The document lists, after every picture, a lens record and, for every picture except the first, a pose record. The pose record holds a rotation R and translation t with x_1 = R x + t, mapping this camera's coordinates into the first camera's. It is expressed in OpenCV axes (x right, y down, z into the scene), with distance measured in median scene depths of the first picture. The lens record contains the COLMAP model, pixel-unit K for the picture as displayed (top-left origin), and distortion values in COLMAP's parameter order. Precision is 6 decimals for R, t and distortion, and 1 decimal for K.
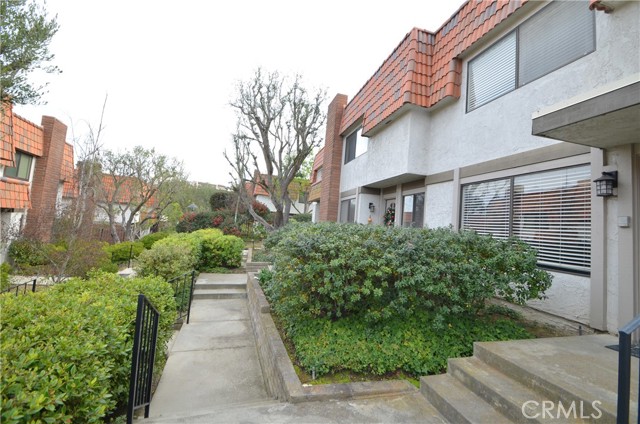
lens RADIAL K [[279.8, 0, 319.2], [0, 279.8, 202.9], [0, 0, 1]] dist [0.010487, -0.014480]
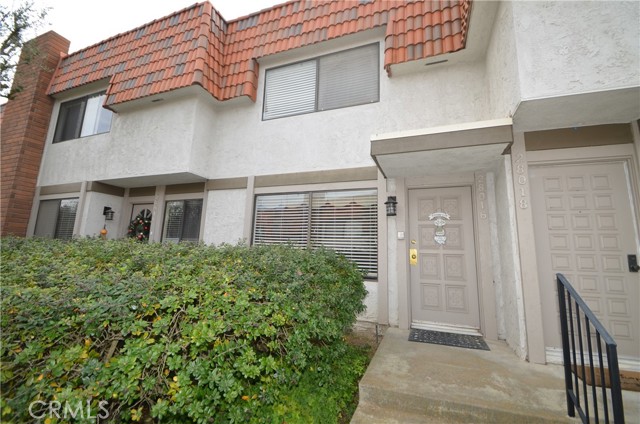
lens RADIAL K [[279.8, 0, 319.2], [0, 279.8, 202.9], [0, 0, 1]] dist [0.010487, -0.014480]
pose [[0.583231, 0.082705, 0.808085, -0.100575], [-0.053137, 0.996557, -0.063644, 0.009199], [-0.810567, -0.005820, 0.585617, 0.263758]]
